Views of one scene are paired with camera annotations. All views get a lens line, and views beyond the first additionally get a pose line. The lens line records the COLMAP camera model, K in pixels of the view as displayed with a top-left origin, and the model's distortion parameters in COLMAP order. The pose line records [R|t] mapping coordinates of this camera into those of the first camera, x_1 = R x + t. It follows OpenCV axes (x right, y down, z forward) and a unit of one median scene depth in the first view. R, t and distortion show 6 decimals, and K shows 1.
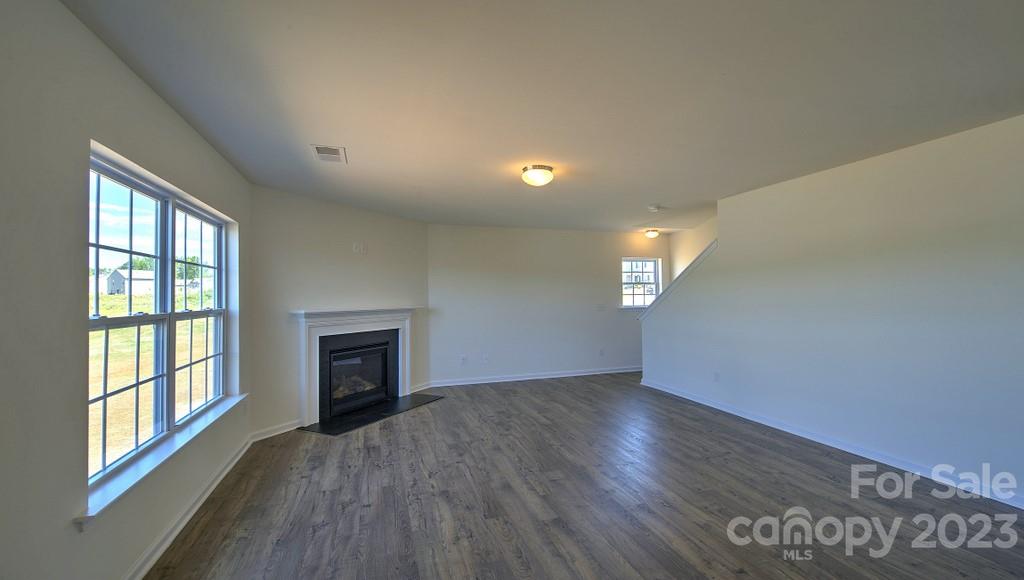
lens RADIAL K [[464.6, 0, 508.2], [0, 464.6, 290.1], [0, 0, 1]] dist [-0.001380, -0.000009]
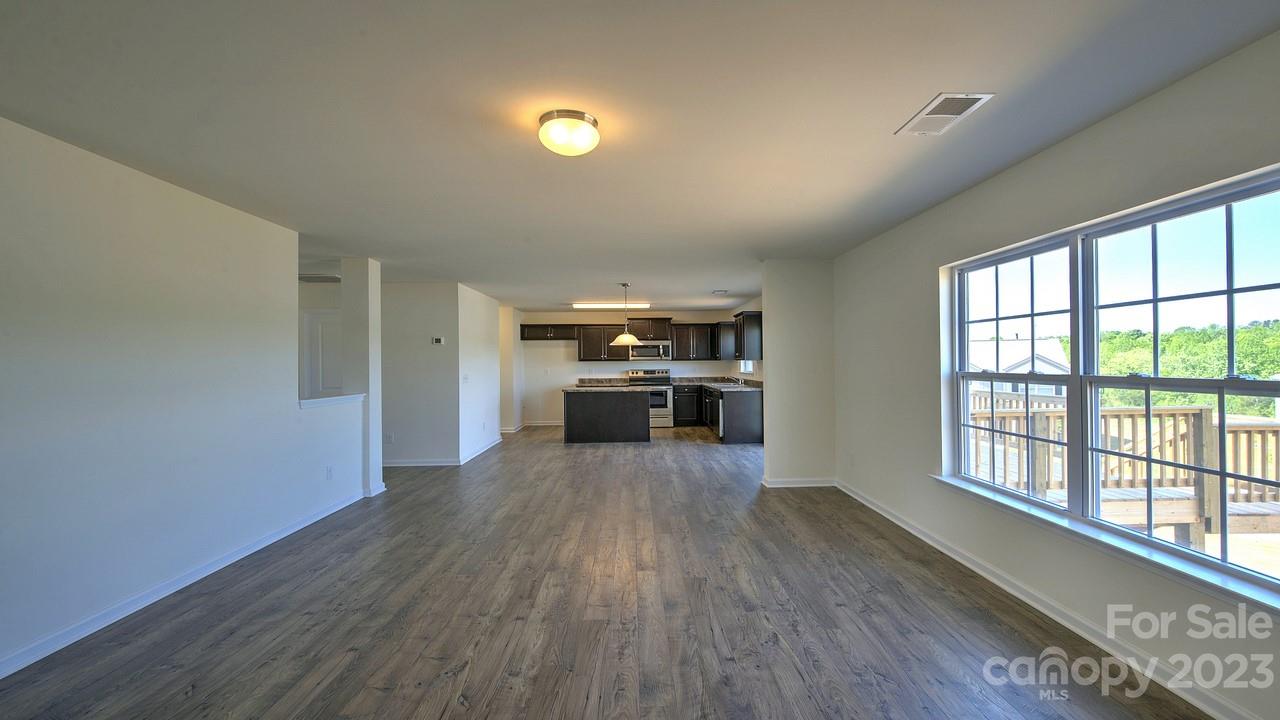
lens RADIAL K [[548.9, 0, 635.7], [0, 548.9, 359.1], [0, 0, 1]] dist [0.002679, 0.000085]
pose [[-0.958852, 0.018983, 0.283270, -0.225517], [0.014287, 0.999724, -0.018636, 0.024347], [-0.283546, -0.013822, -0.958859, 1.973600]]
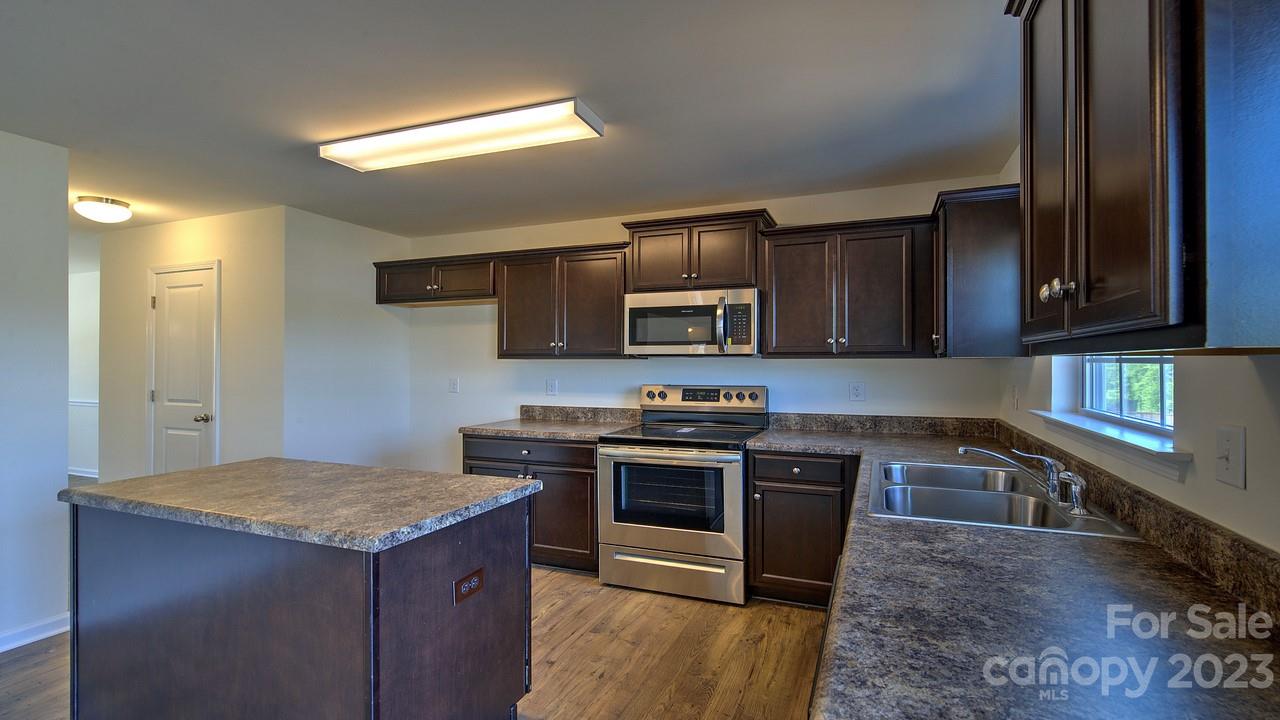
lens RADIAL K [[573.8, 0, 636.3], [0, 573.8, 361.5], [0, 0, 1]] dist [0.004993, 0.000172]
pose [[-0.770773, 0.010254, 0.637027, -0.221241], [-0.000821, 0.999854, -0.017087, 0.023925], [-0.637109, -0.013693, -0.770652, 1.935132]]
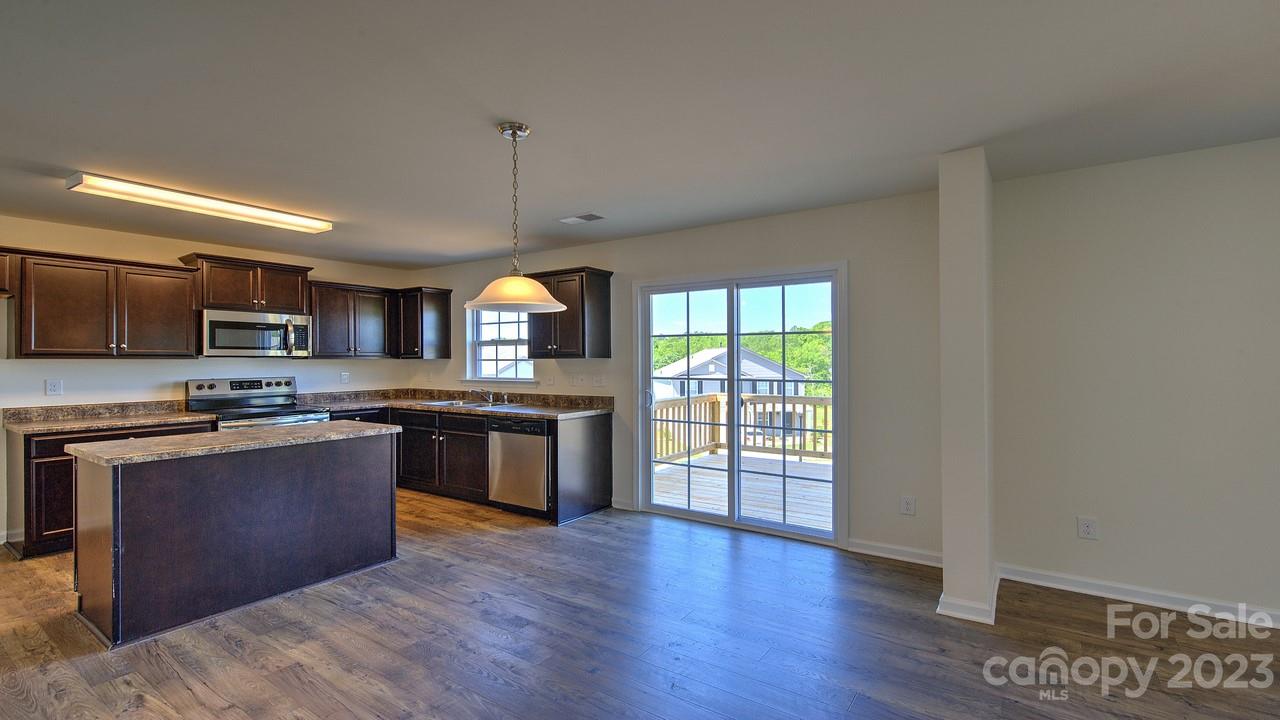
lens RADIAL K [[573.8, 0, 648.9], [0, 573.8, 359.5], [0, 0, 1]] dist [0.004993, 0.000172]
pose [[-0.785524, 0.011103, -0.618732, -0.209192], [0.021119, 0.999738, -0.008872, 0.024147], [0.618471, -0.020036, -0.785552, 1.951167]]
